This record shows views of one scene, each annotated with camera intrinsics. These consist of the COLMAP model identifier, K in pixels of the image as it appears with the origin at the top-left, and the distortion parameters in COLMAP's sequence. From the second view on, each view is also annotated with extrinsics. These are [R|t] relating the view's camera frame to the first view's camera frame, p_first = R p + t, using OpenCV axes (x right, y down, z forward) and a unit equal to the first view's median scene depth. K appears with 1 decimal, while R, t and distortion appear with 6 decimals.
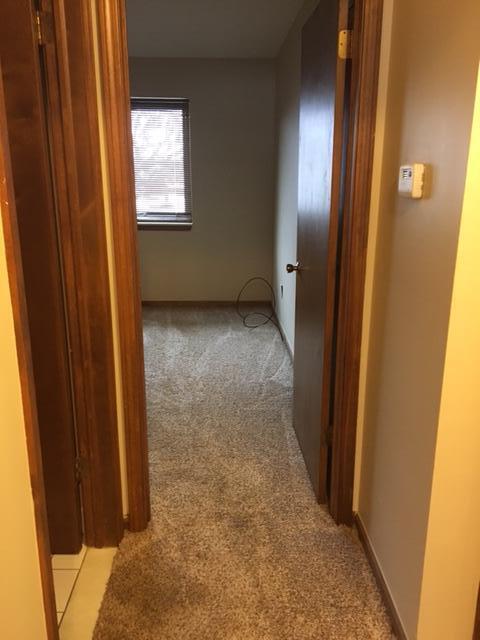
lens RADIAL K [[534.5, 0, 240.2], [0, 534.5, 319.0], [0, 0, 1]] dist [-0.005406, -0.004615]
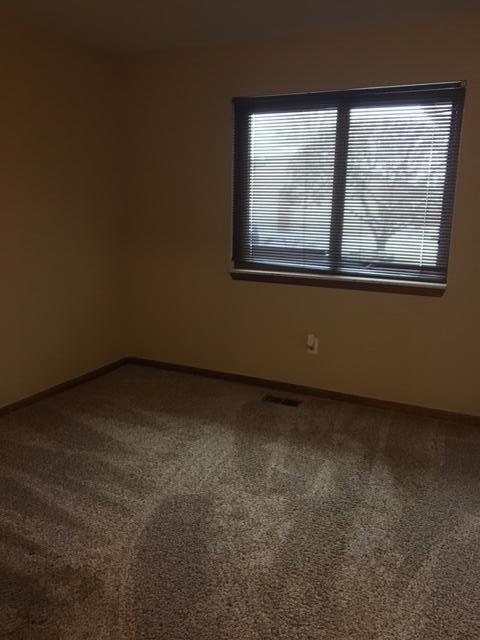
lens RADIAL K [[534.5, 0, 238.0], [0, 534.5, 321.7], [0, 0, 1]] dist [-0.005406, -0.004615]
pose [[0.882526, 0.105623, -0.458248, -0.017210], [-0.152342, 0.986115, -0.066098, -0.063833], [0.444904, 0.128144, 0.886363, 0.375238]]
